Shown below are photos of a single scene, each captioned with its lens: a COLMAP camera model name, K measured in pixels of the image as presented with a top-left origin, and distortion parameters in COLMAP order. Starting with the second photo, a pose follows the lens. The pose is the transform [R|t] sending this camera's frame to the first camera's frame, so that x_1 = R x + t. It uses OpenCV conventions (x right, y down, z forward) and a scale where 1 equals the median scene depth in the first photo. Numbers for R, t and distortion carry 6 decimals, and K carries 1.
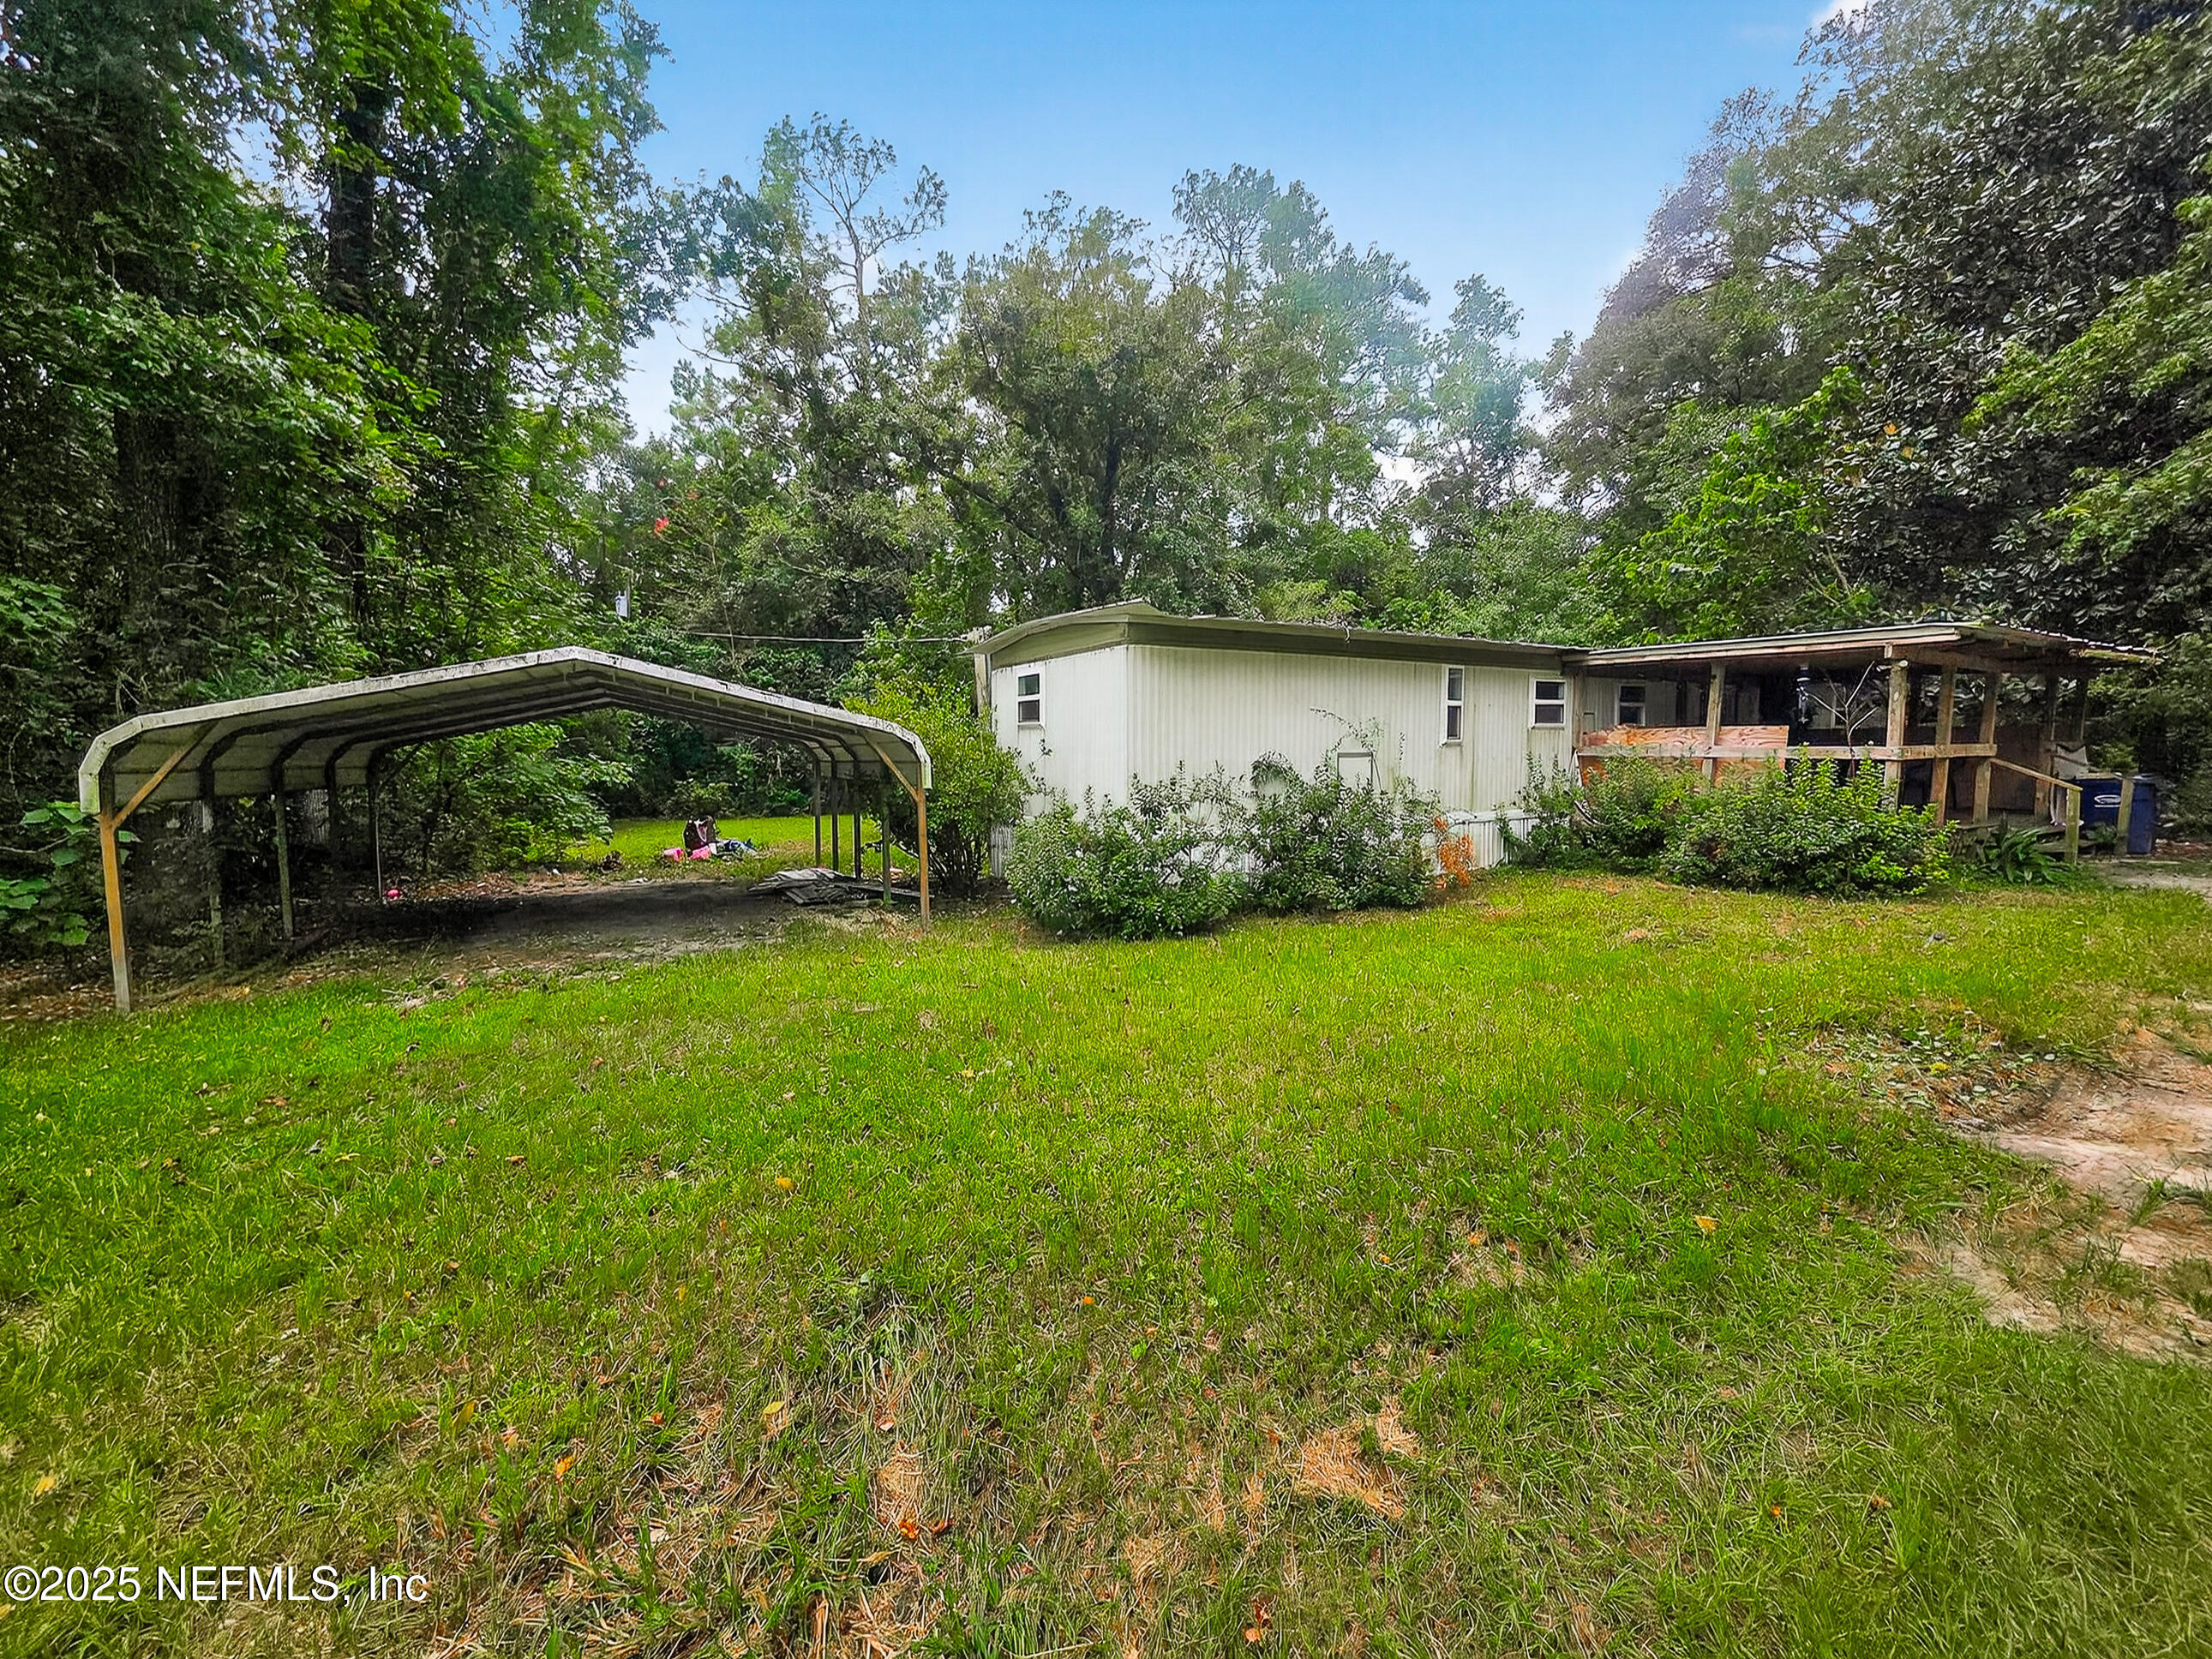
lens RADIAL K [[885.0, 0, 1110.0], [0, 885.0, 834.4], [0, 0, 1]] dist [0.020377, 0.000243]
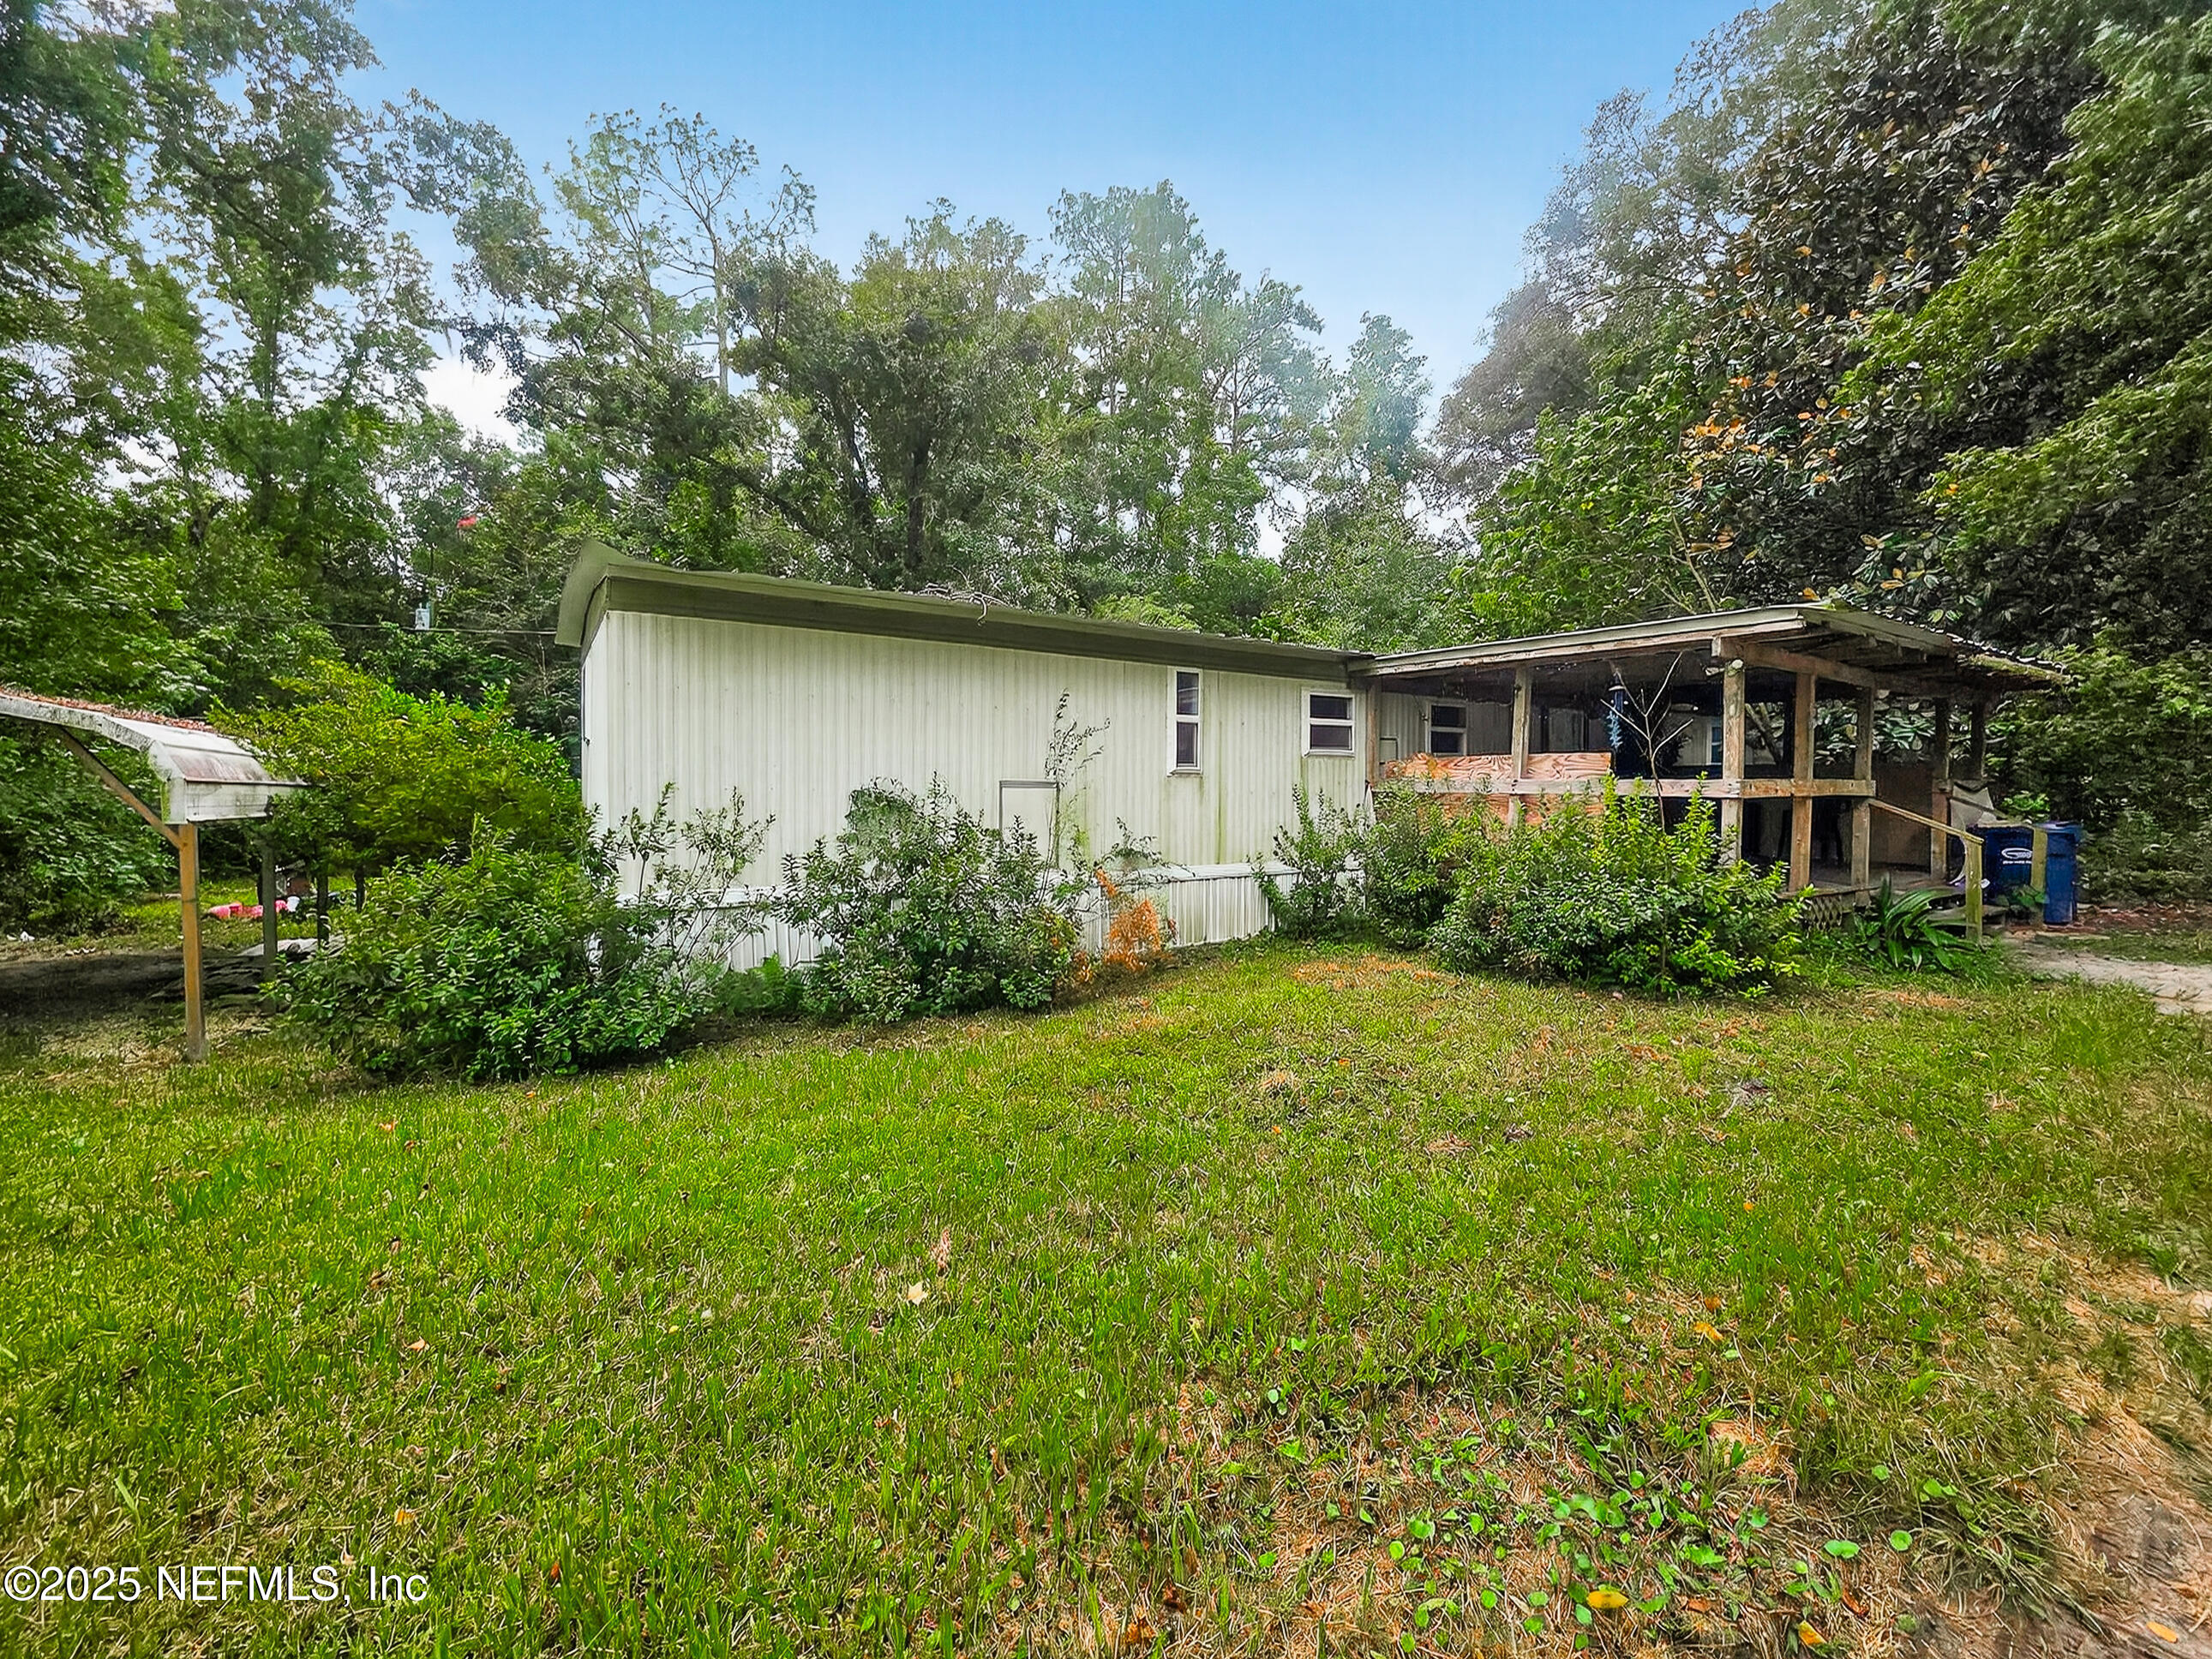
lens RADIAL K [[889.4, 0, 1106.0], [0, 889.4, 829.5], [0, 0, 1]] dist [0.019404, -0.000014]
pose [[0.999052, 0.007548, 0.042867, 0.289970], [-0.005318, 0.998639, -0.051885, -0.015251], [-0.043200, 0.051608, 0.997733, 0.260560]]
